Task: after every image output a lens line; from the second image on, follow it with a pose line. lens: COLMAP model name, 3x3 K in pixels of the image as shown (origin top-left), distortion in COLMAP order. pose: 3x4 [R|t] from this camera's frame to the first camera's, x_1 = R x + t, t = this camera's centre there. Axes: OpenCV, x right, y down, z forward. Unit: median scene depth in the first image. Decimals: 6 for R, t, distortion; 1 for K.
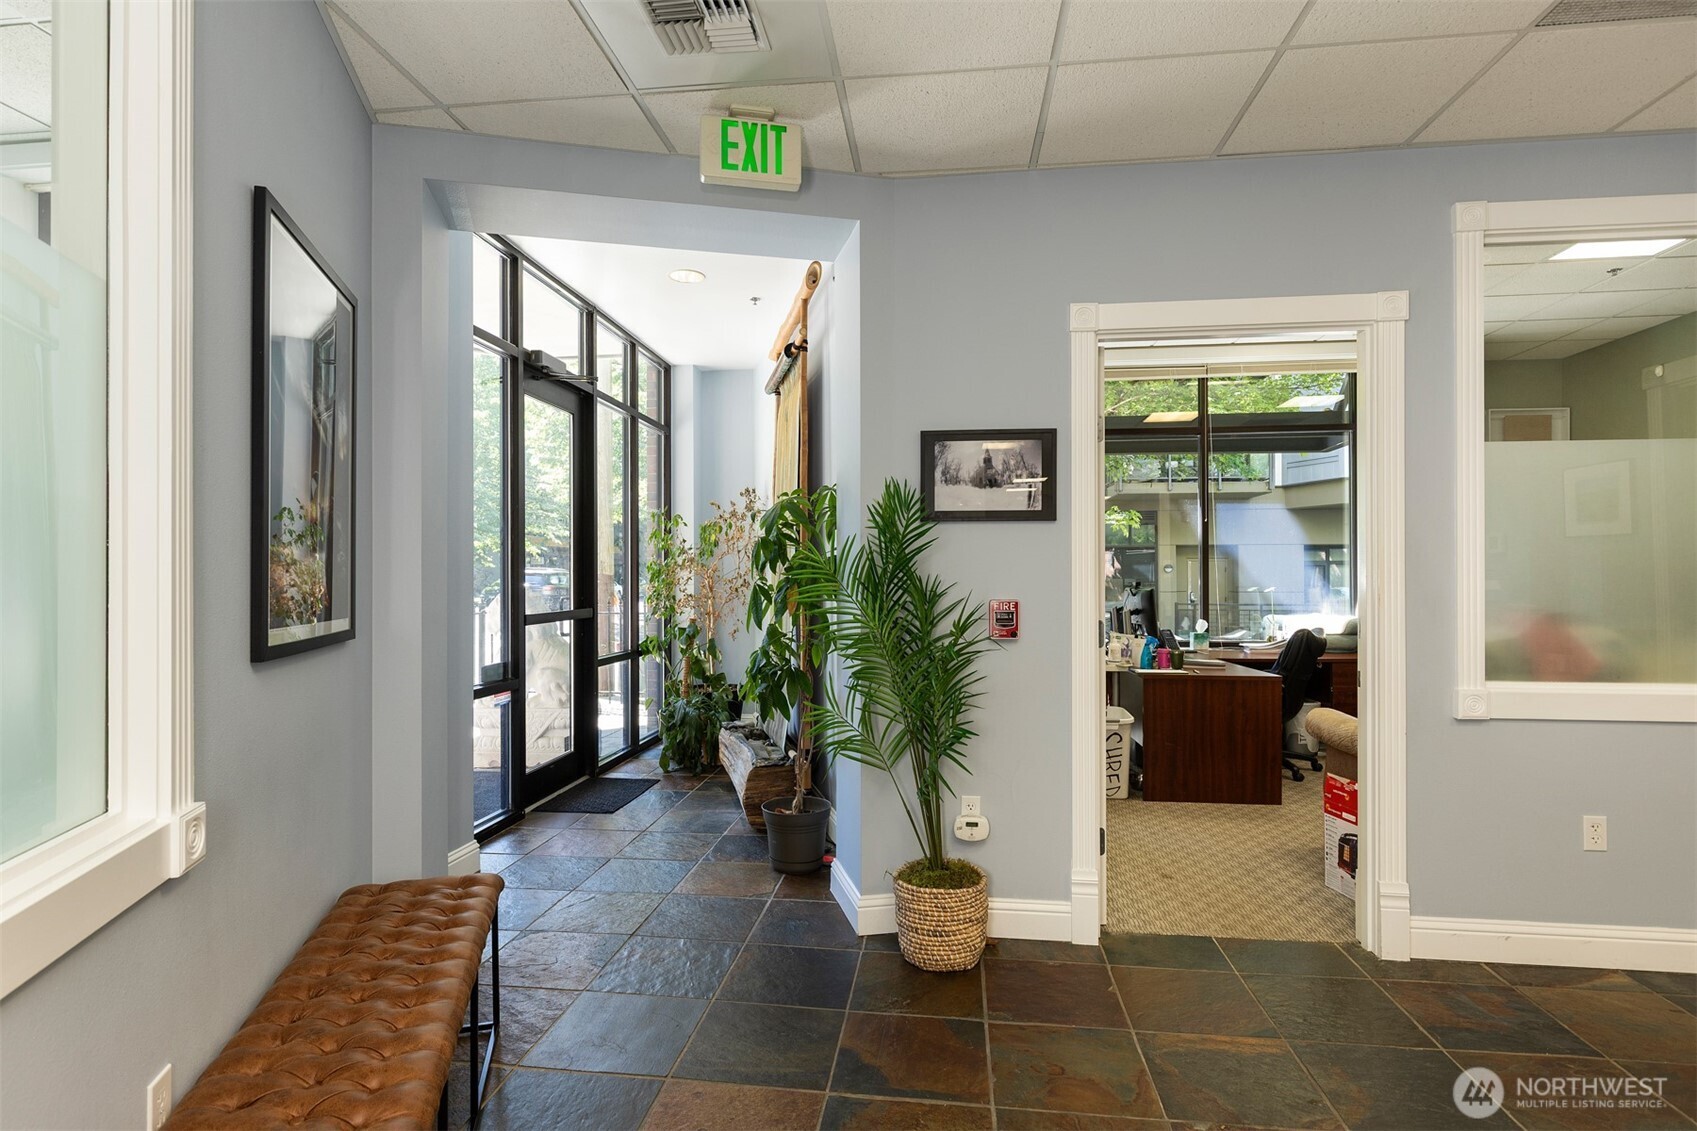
lens RADIAL K [[875.2, 0, 848.5], [0, 875.2, 565.5], [0, 0, 1]] dist [0.005780, 0.000128]
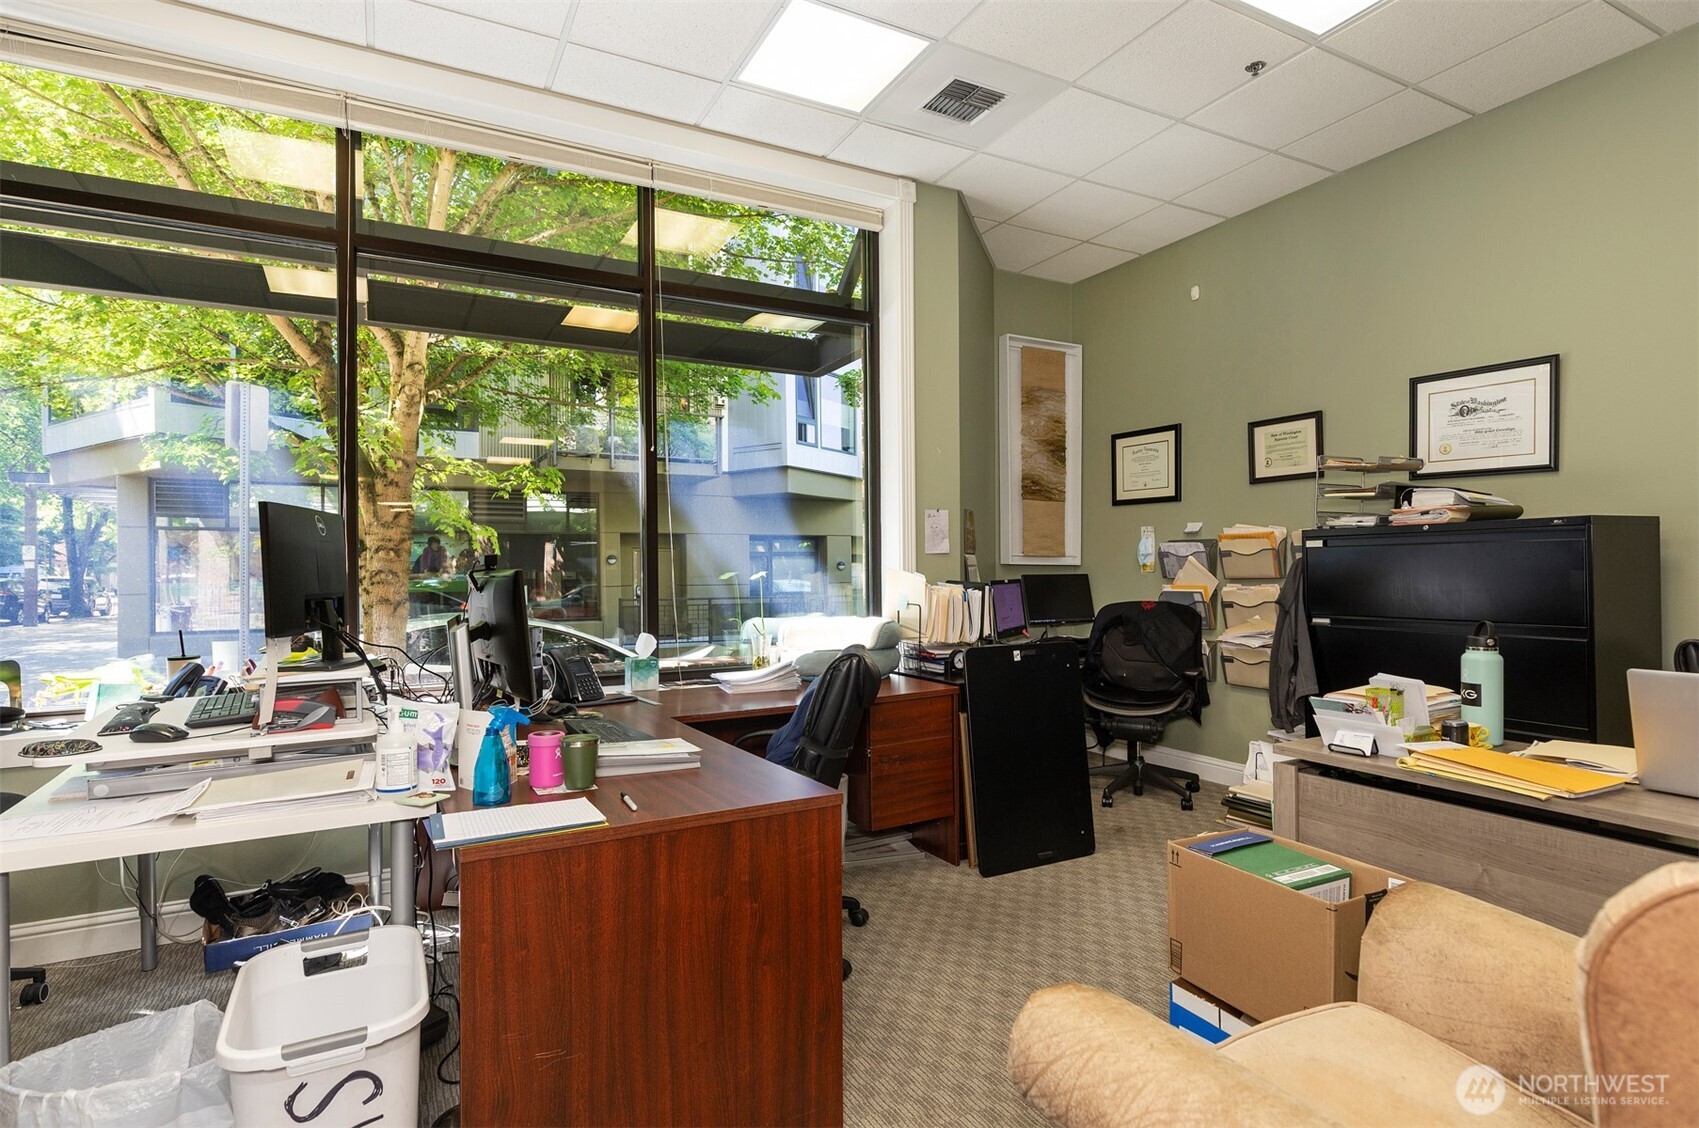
lens RADIAL K [[876.3, 0, 849.5], [0, 876.3, 564.0], [0, 0, 1]] dist [0.005780, 0.000128]
pose [[0.820367, -0.002770, 0.571831, 0.199358], [0.001211, 0.999994, 0.003107, 0.018172], [-0.571836, -0.001857, 0.820366, 0.490904]]
